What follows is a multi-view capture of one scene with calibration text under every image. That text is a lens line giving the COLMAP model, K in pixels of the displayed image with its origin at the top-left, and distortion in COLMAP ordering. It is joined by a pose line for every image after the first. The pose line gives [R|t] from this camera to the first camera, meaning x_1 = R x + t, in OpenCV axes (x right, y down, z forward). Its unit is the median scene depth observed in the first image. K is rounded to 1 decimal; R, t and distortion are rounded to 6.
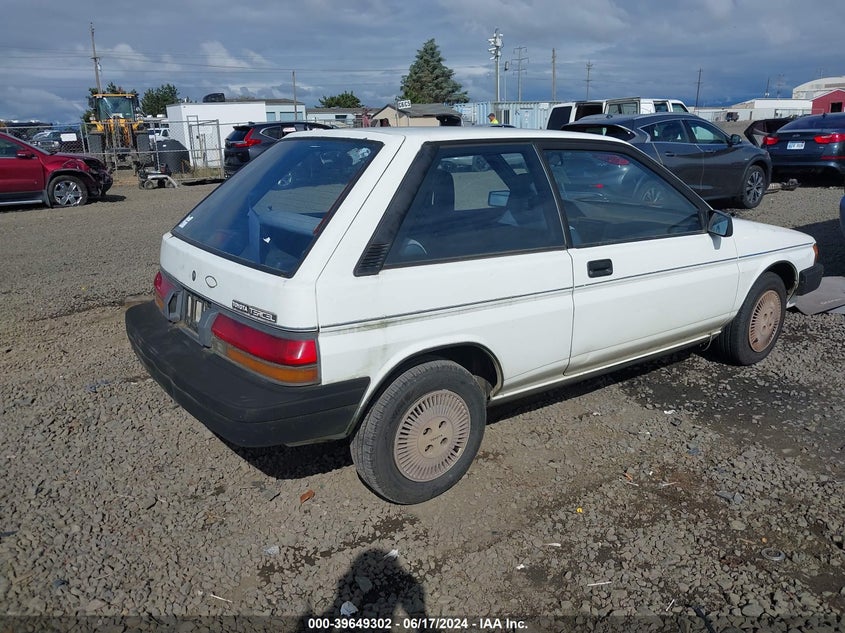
lens RADIAL K [[756.7, 0, 420.4], [0, 756.7, 314.8], [0, 0, 1]] dist [0.013768, 0.003684]
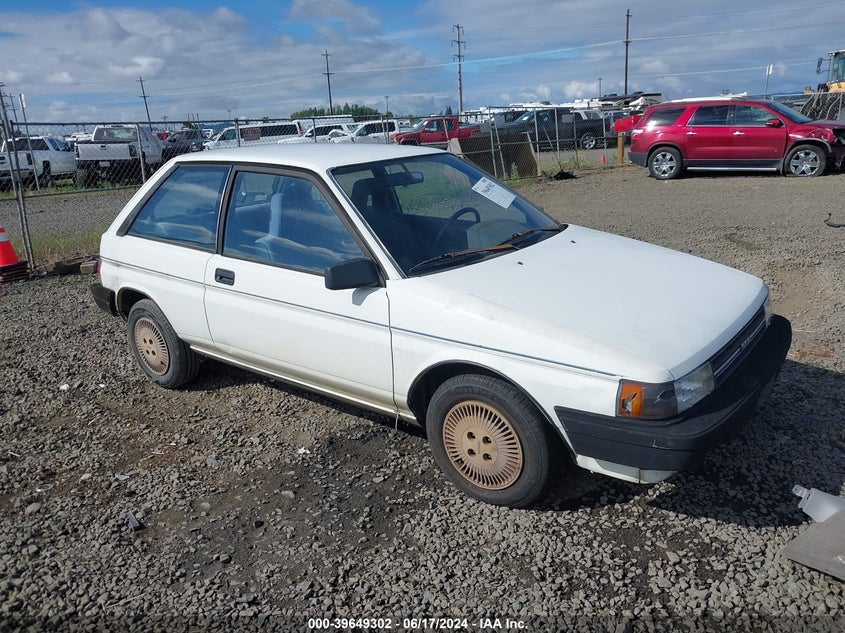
lens RADIAL K [[756.7, 0, 422.3], [0, 756.7, 319.8], [0, 0, 1]] dist [0.013768, 0.003684]
pose [[0.188138, 0.271352, -0.943913, 0.455491], [-0.194445, 0.952343, 0.235019, -0.106817], [0.962702, 0.139324, 0.231935, 0.336013]]
